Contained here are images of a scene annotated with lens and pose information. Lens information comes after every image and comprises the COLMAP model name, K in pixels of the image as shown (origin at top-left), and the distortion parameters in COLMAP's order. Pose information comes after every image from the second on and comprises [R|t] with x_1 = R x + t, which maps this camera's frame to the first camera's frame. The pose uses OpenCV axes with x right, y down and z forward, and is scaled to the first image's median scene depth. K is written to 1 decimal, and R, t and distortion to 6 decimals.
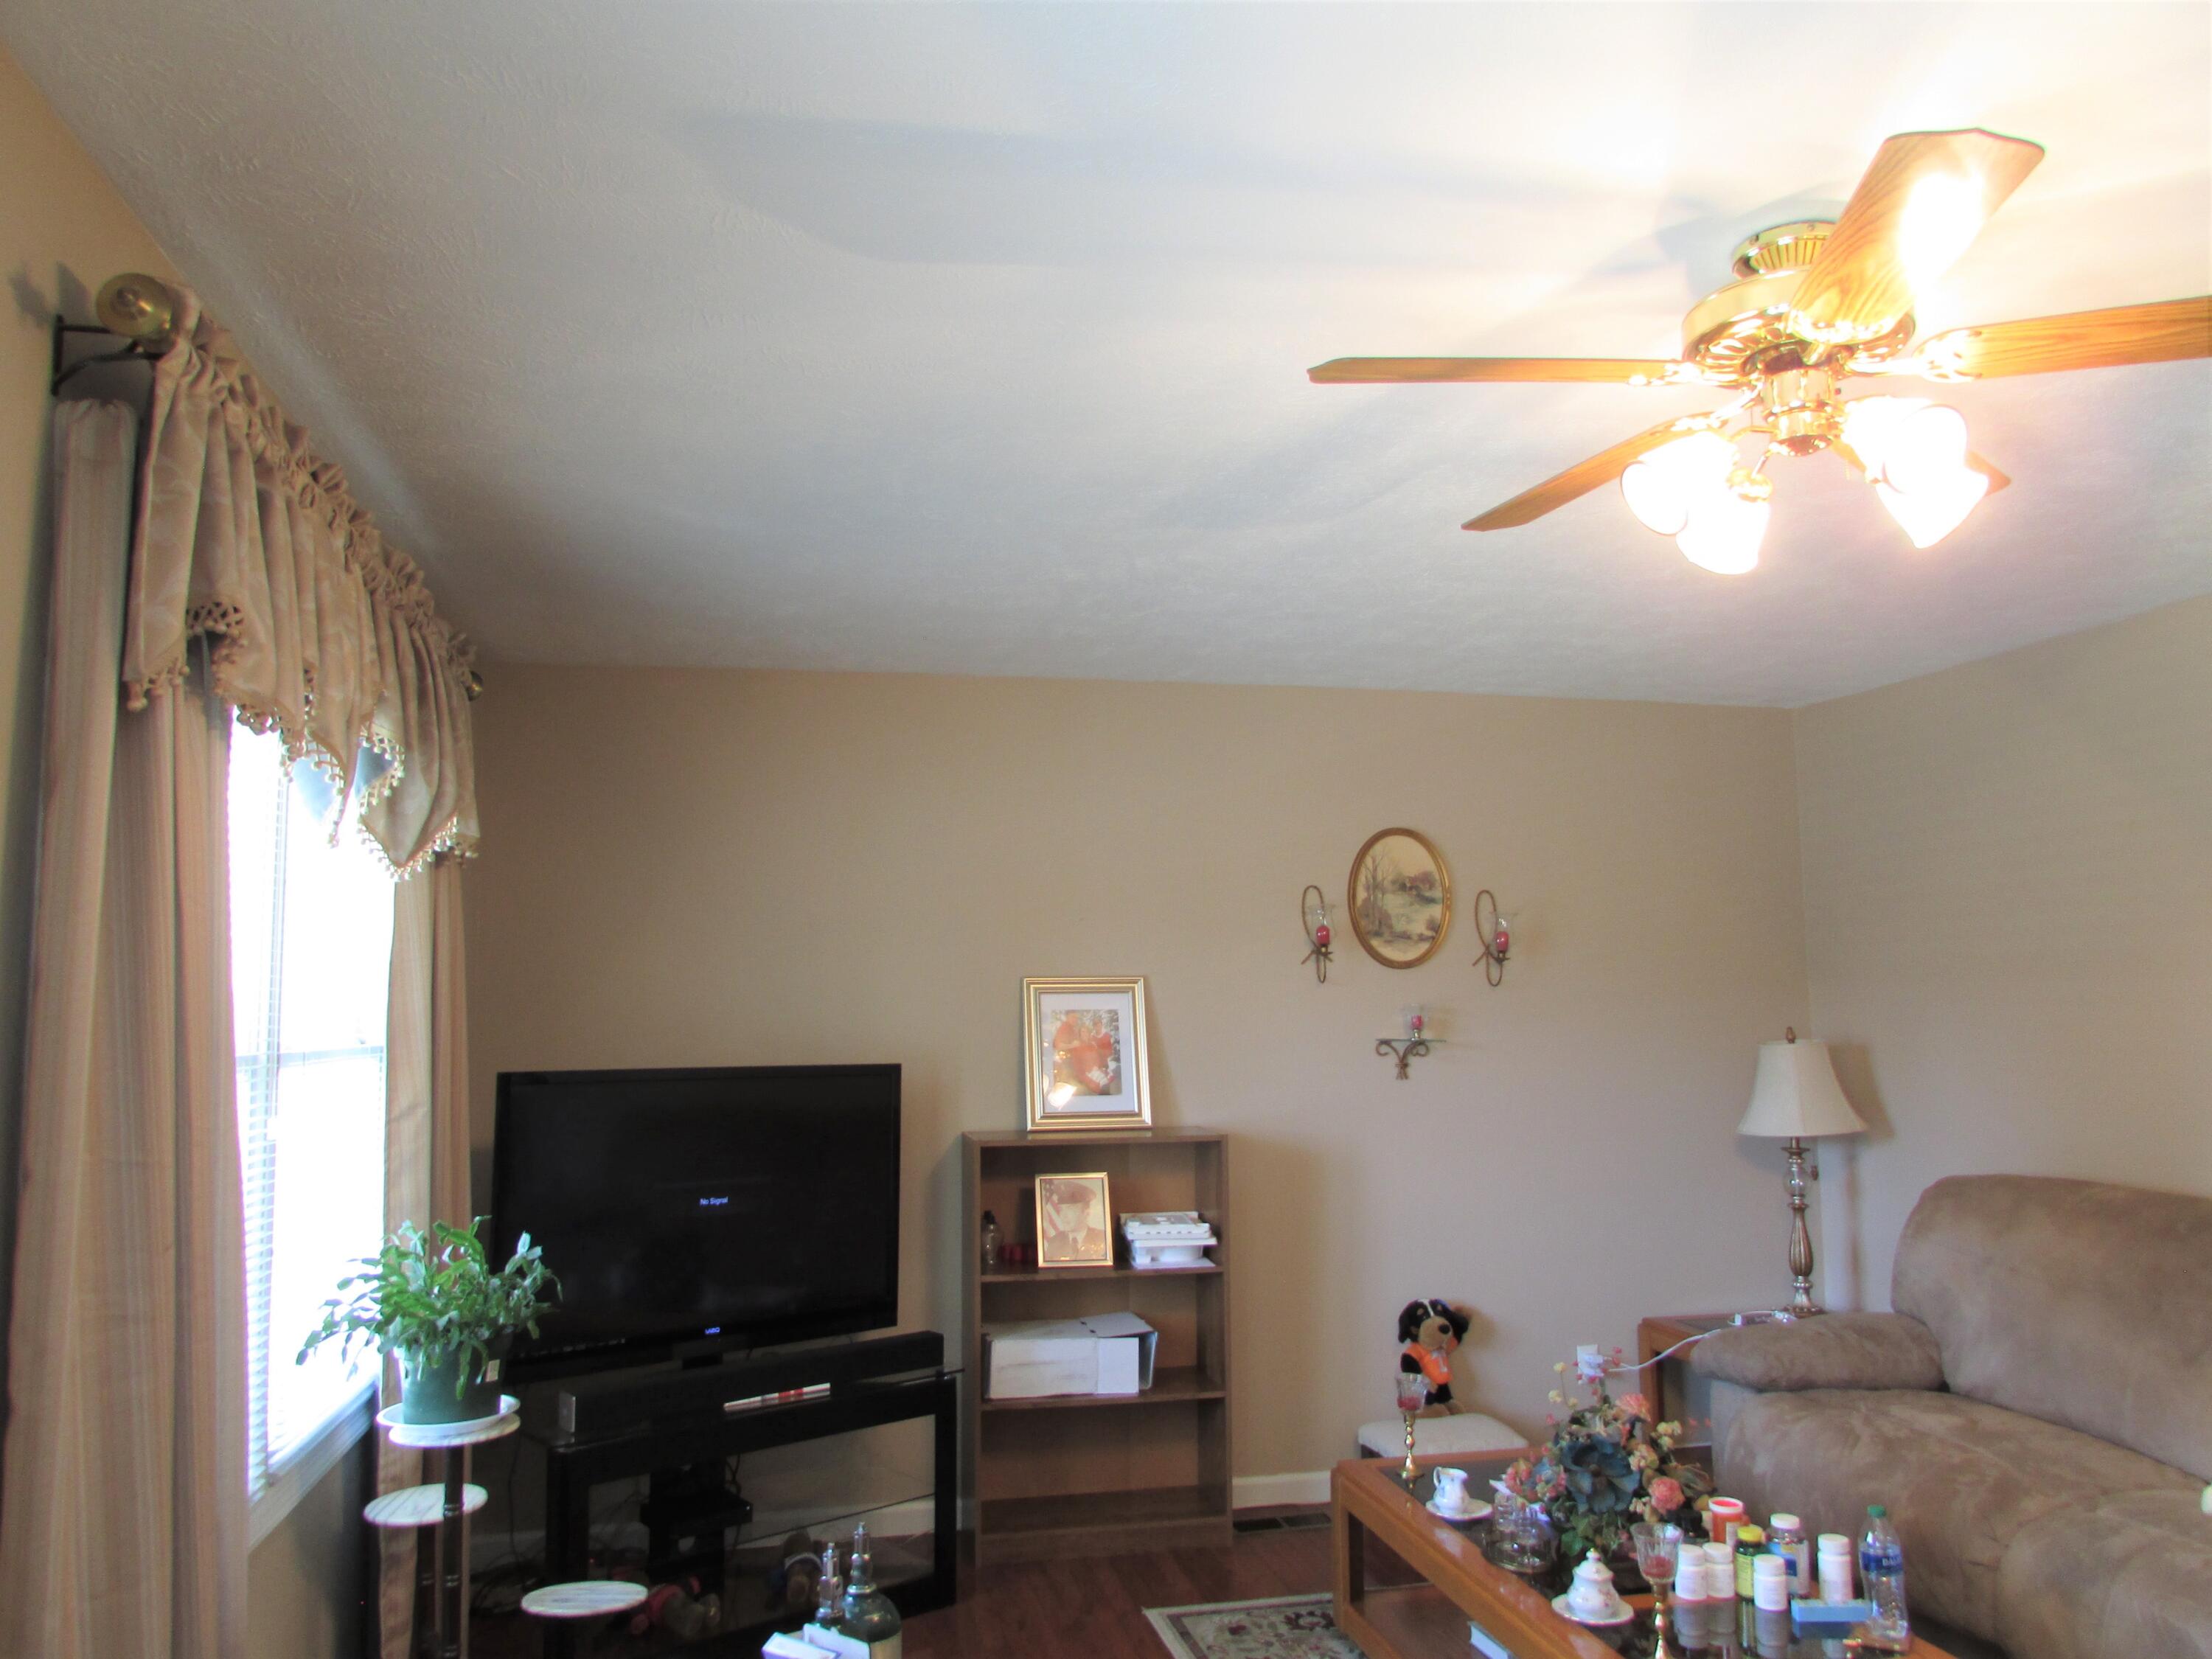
lens RADIAL K [[1578.4, 0, 1106.0], [0, 1578.4, 829.5], [0, 0, 1]] dist [-0.029874, 0.006877]
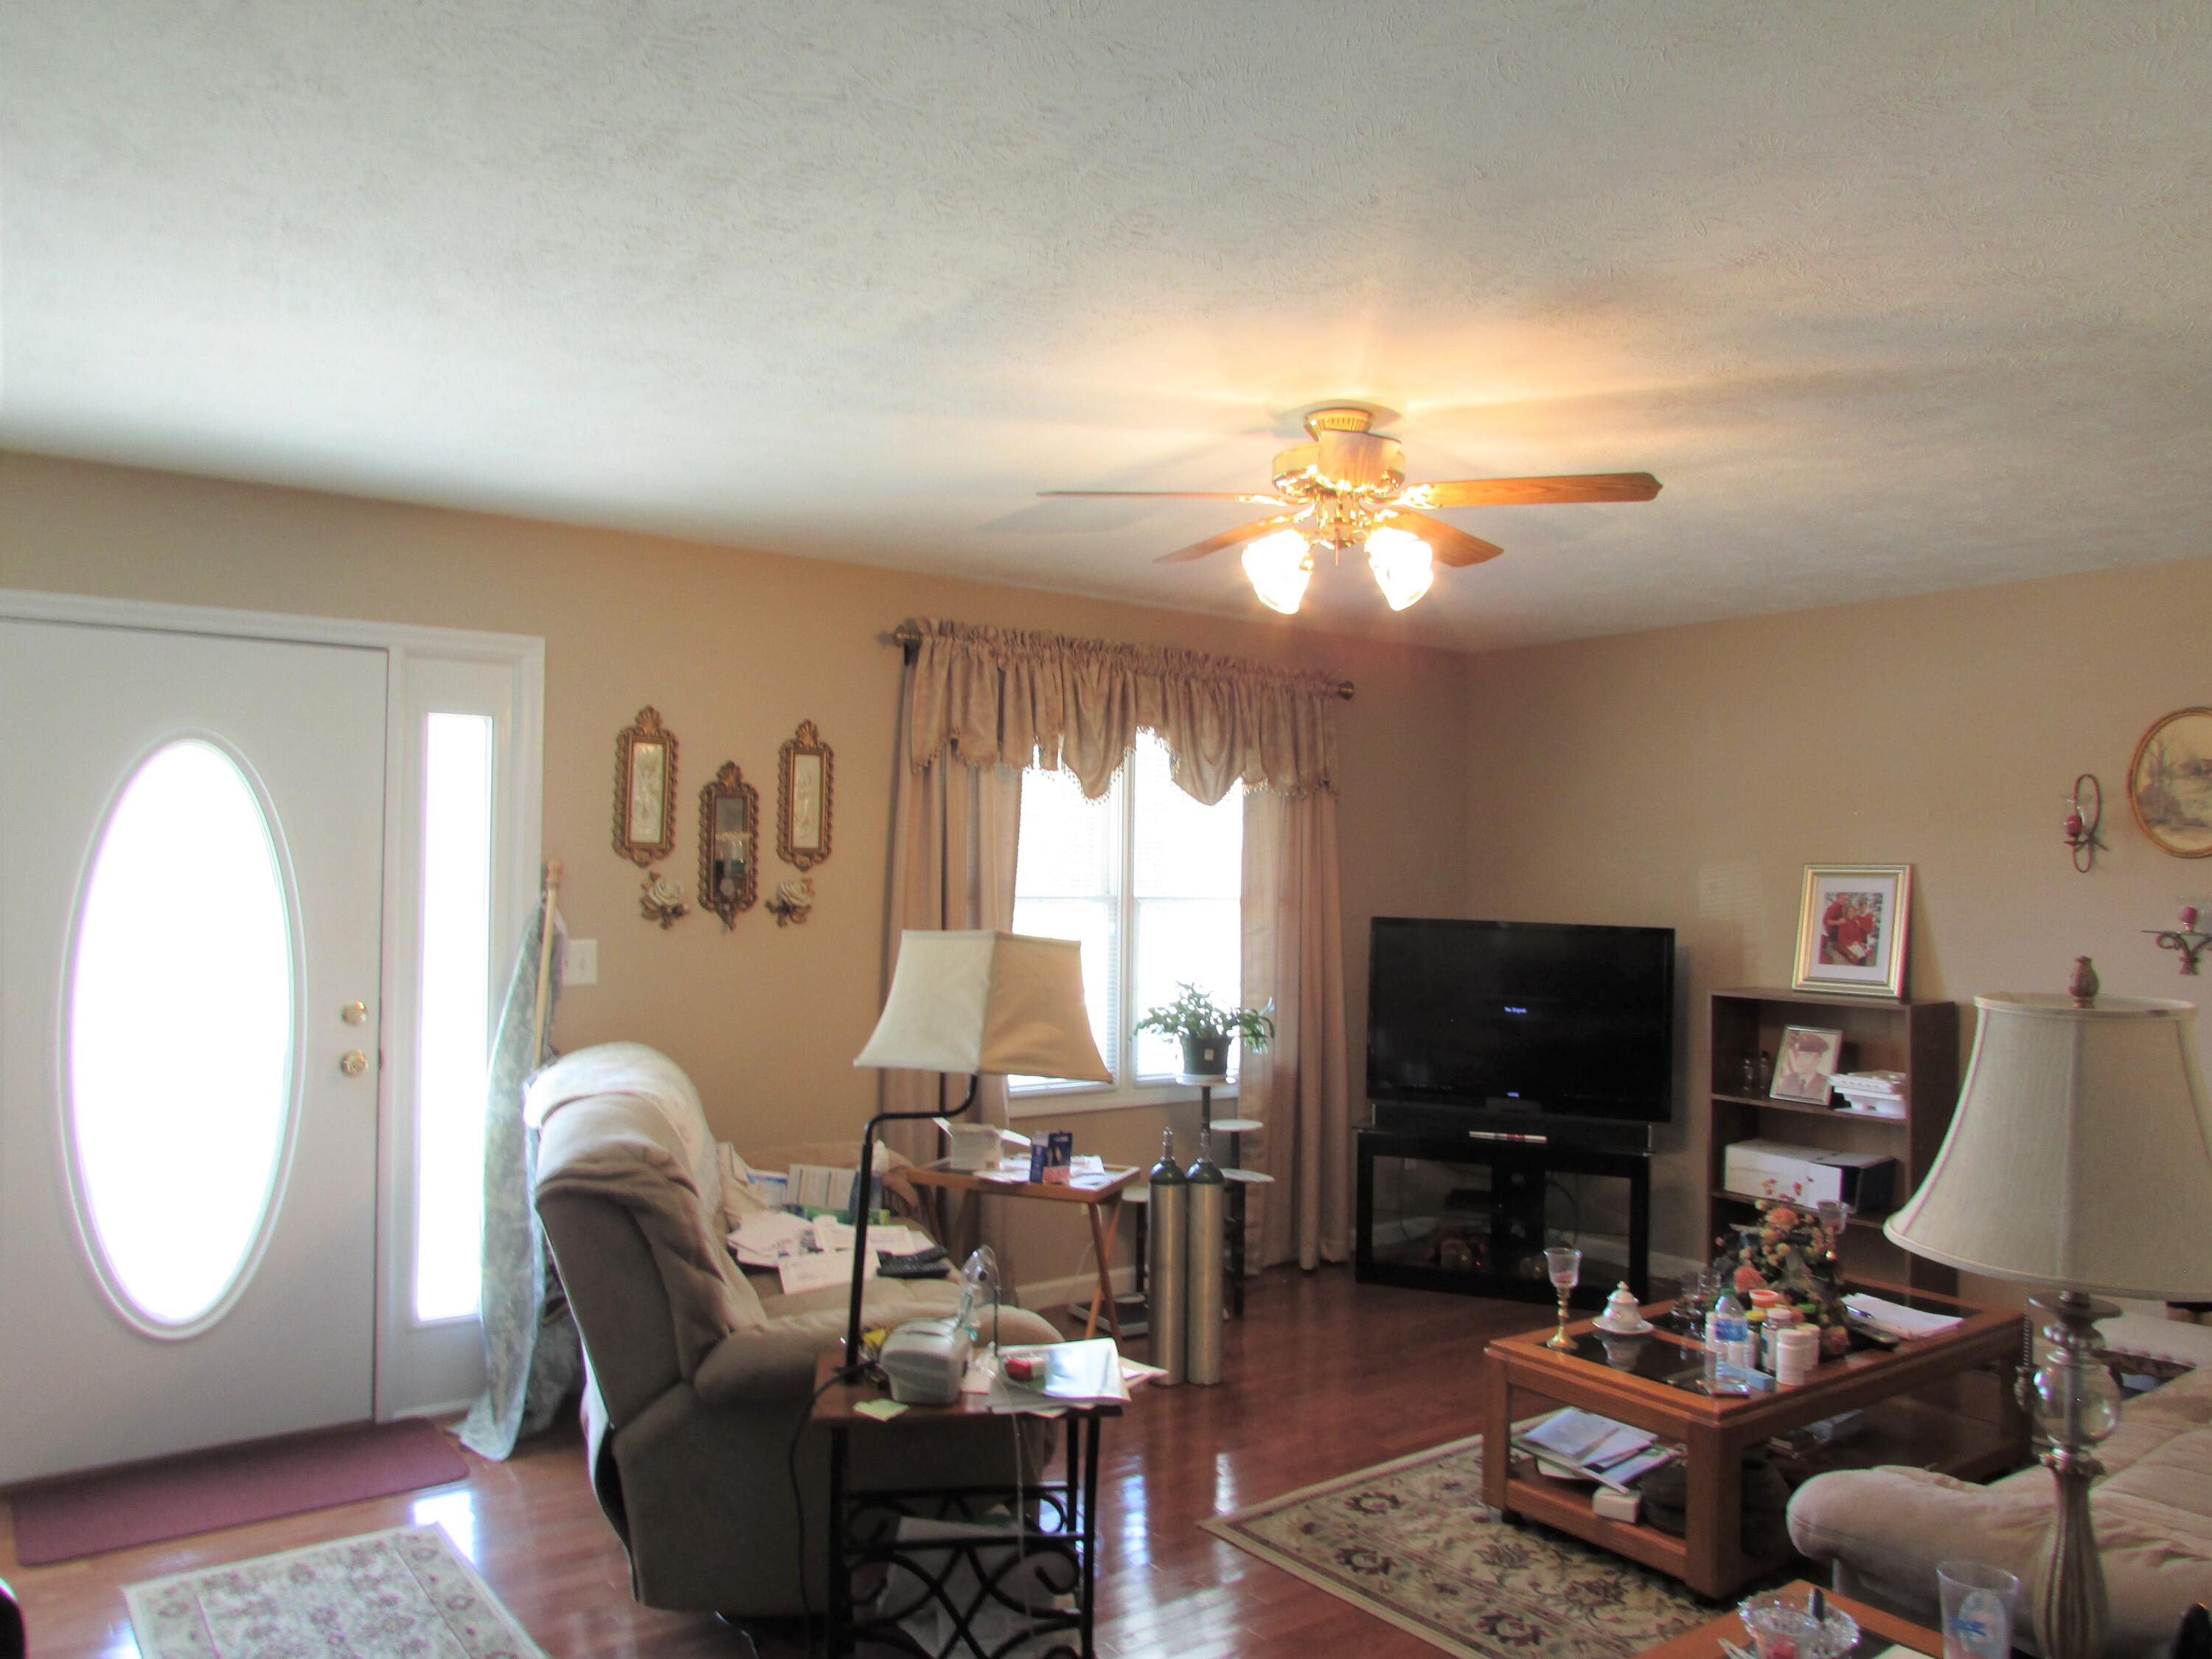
lens RADIAL K [[1578.4, 0, 1106.0], [0, 1578.4, 829.5], [0, 0, 1]] dist [-0.029874, 0.006877]
pose [[0.410199, -0.011982, -0.911917, 0.812367], [0.079533, 0.996574, 0.022681, -0.001380], [0.908521, -0.081831, 0.409747, 0.033766]]
